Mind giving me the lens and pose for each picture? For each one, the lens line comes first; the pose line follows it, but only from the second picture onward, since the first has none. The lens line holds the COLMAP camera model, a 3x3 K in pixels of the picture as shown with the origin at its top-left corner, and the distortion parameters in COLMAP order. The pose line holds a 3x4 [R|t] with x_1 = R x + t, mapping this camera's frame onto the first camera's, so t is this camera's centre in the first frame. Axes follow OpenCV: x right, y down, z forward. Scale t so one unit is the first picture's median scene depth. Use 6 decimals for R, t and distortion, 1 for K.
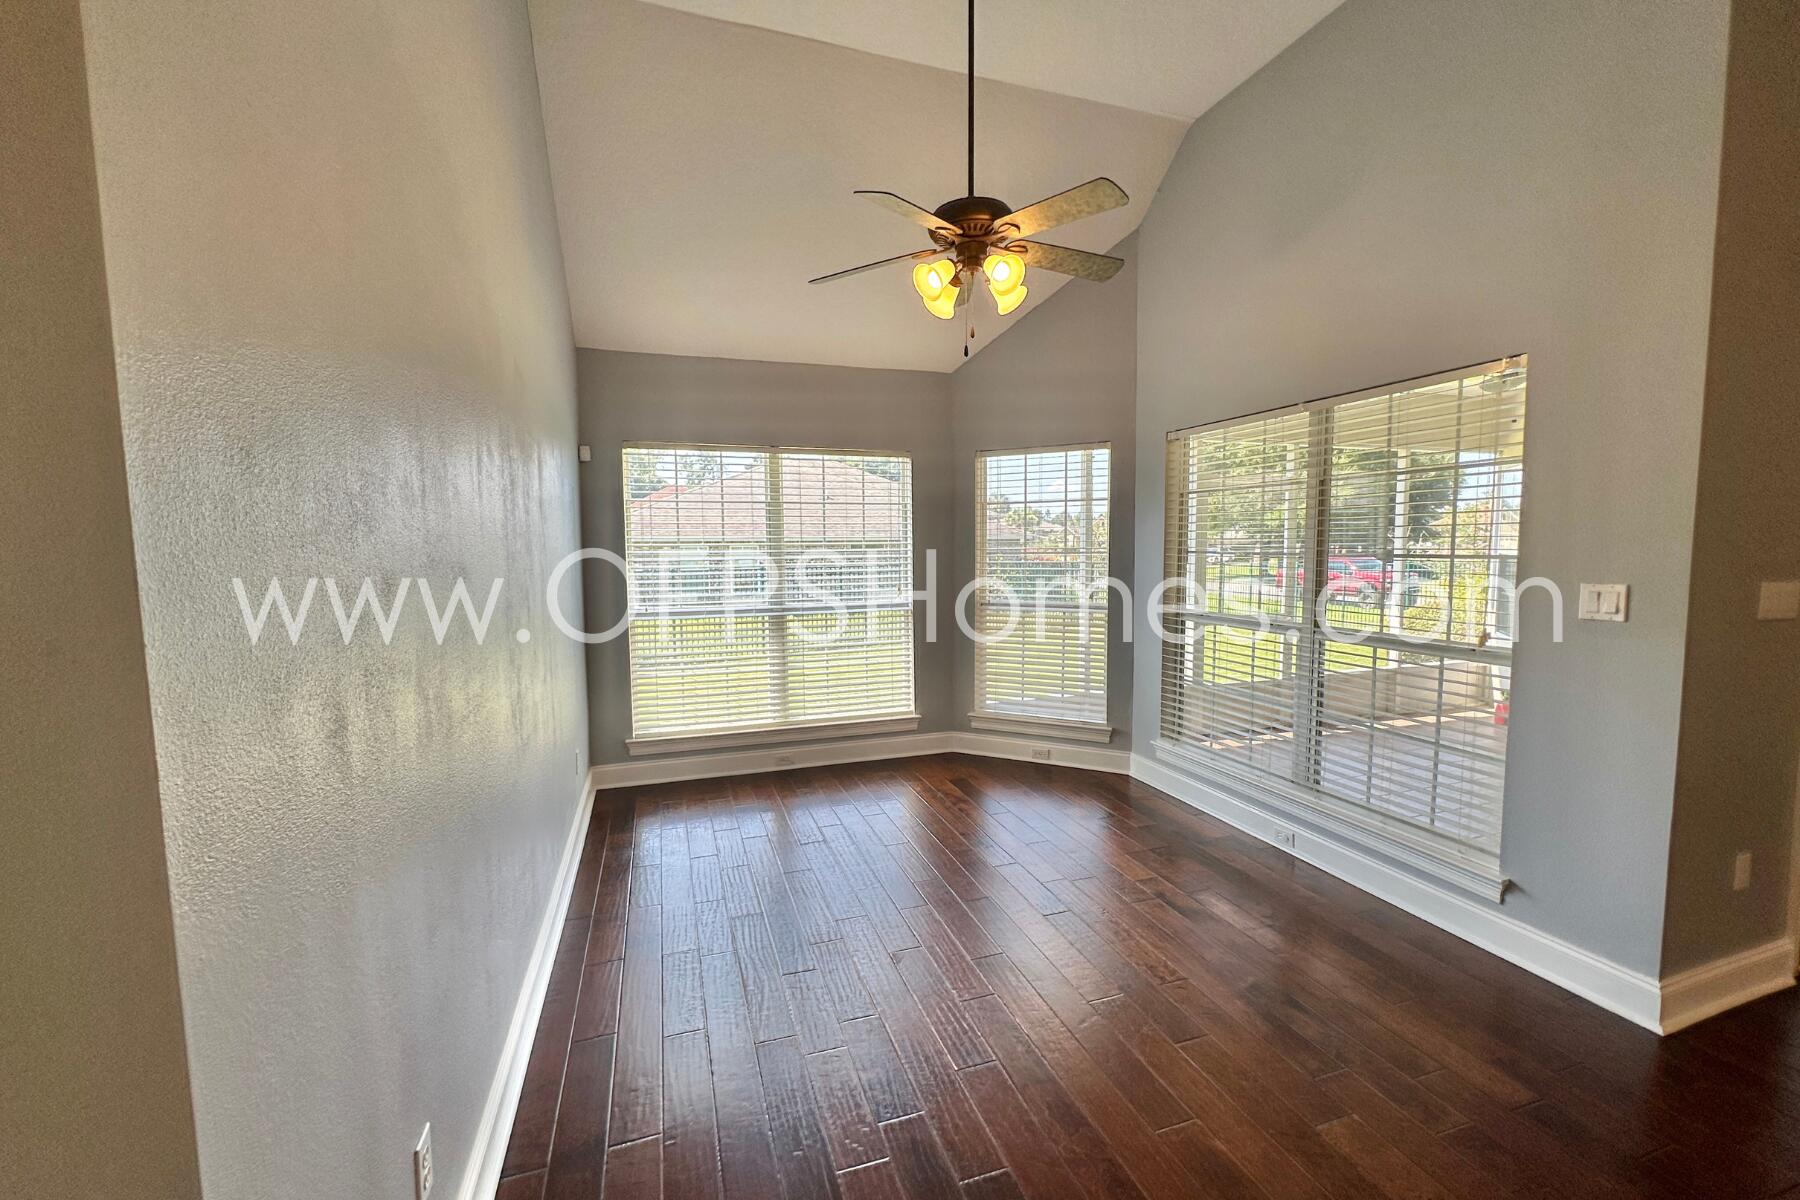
lens RADIAL K [[718.0, 0, 901.4], [0, 718.0, 600.9], [0, 0, 1]] dist [-0.003944, 0.000548]
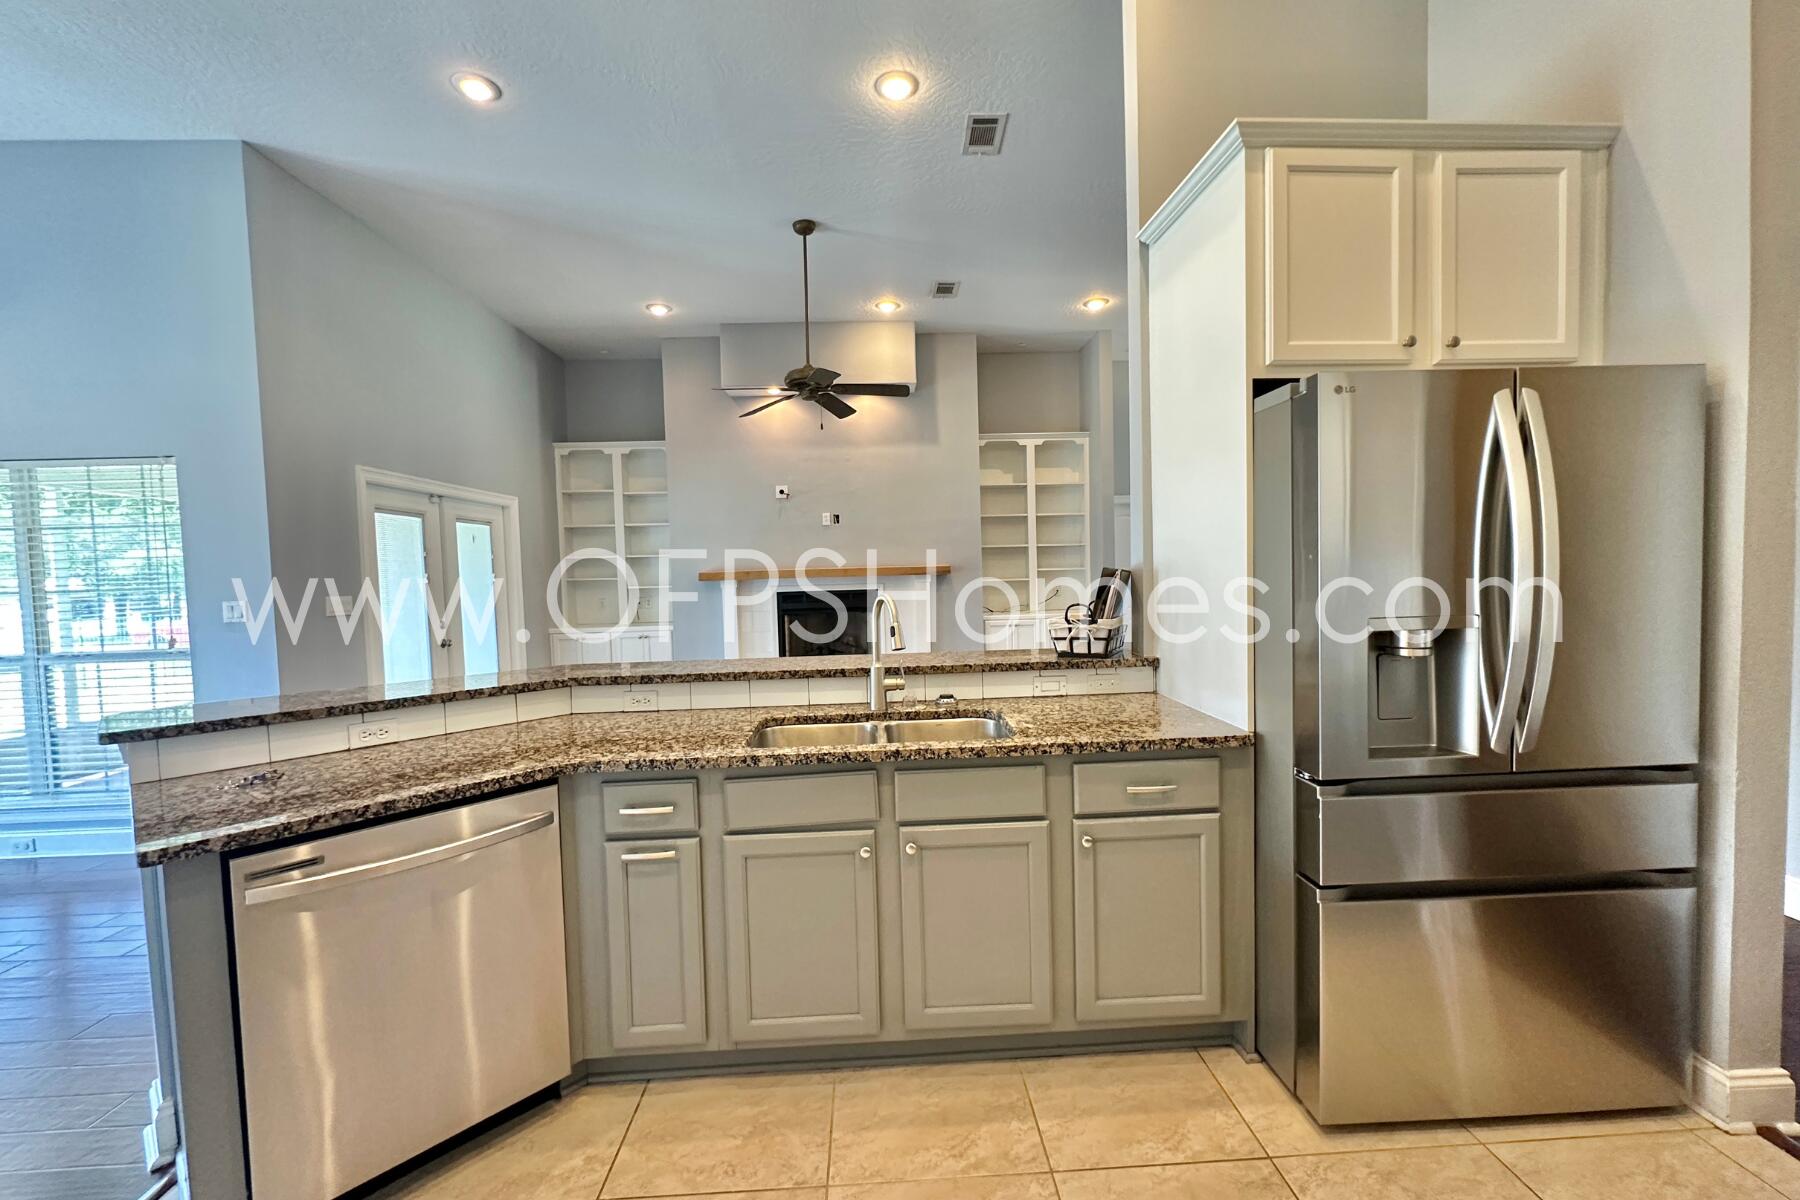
lens RADIAL K [[713.8, 0, 894.9], [0, 713.8, 599.8], [0, 0, 1]] dist [0.000029, 0.000157]
pose [[0.280718, -0.041221, 0.958905, -0.106162], [0.101302, 0.994769, 0.013107, 0.056395], [-0.954429, 0.093459, 0.283425, -0.505019]]
